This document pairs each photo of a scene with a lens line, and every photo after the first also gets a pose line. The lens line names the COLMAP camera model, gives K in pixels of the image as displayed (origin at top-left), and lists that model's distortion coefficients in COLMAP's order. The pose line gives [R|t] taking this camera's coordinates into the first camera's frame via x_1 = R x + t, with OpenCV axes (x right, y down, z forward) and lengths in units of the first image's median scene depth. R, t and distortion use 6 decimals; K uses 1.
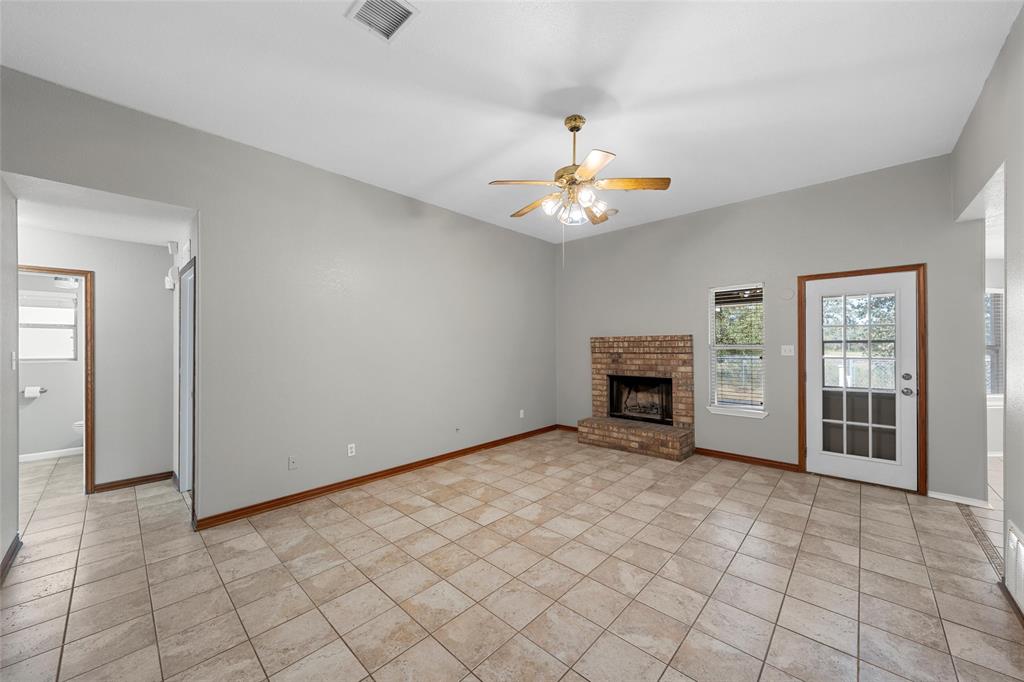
lens RADIAL K [[375.7, 0, 516.4], [0, 375.7, 343.2], [0, 0, 1]] dist [-0.000538, -0.000111]
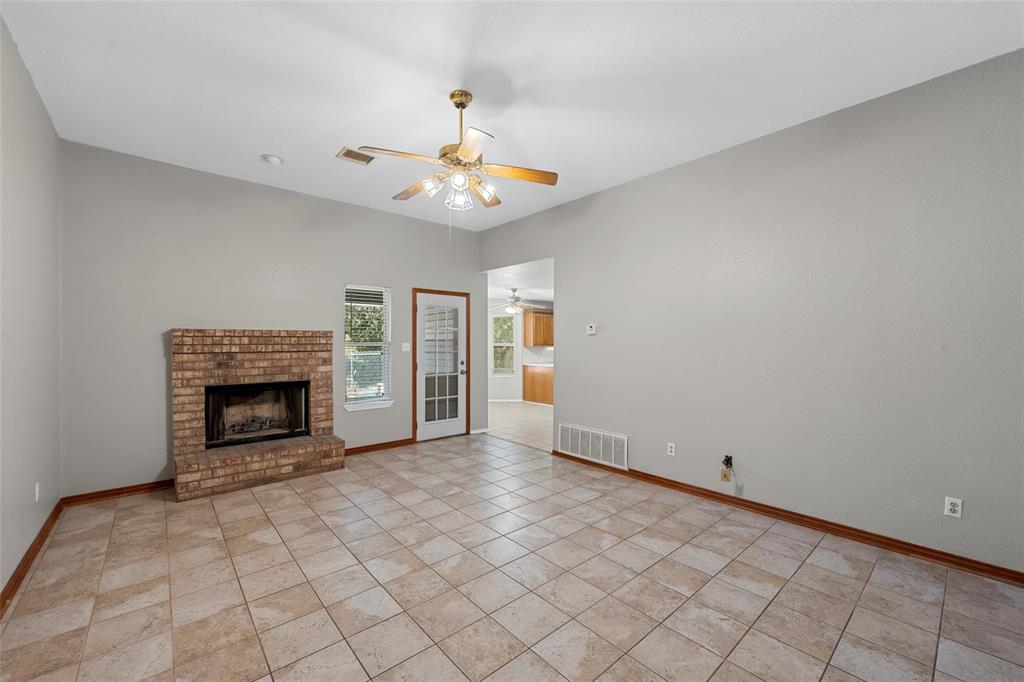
lens RADIAL K [[405.4, 0, 512.0], [0, 405.4, 341.0], [0, 0, 1]] dist [0.001197, -0.000095]
pose [[0.110499, 0.009431, 0.993831, -0.477320], [-0.007142, 0.999937, -0.008695, 0.007856], [-0.993851, -0.006137, 0.110560, 0.445733]]
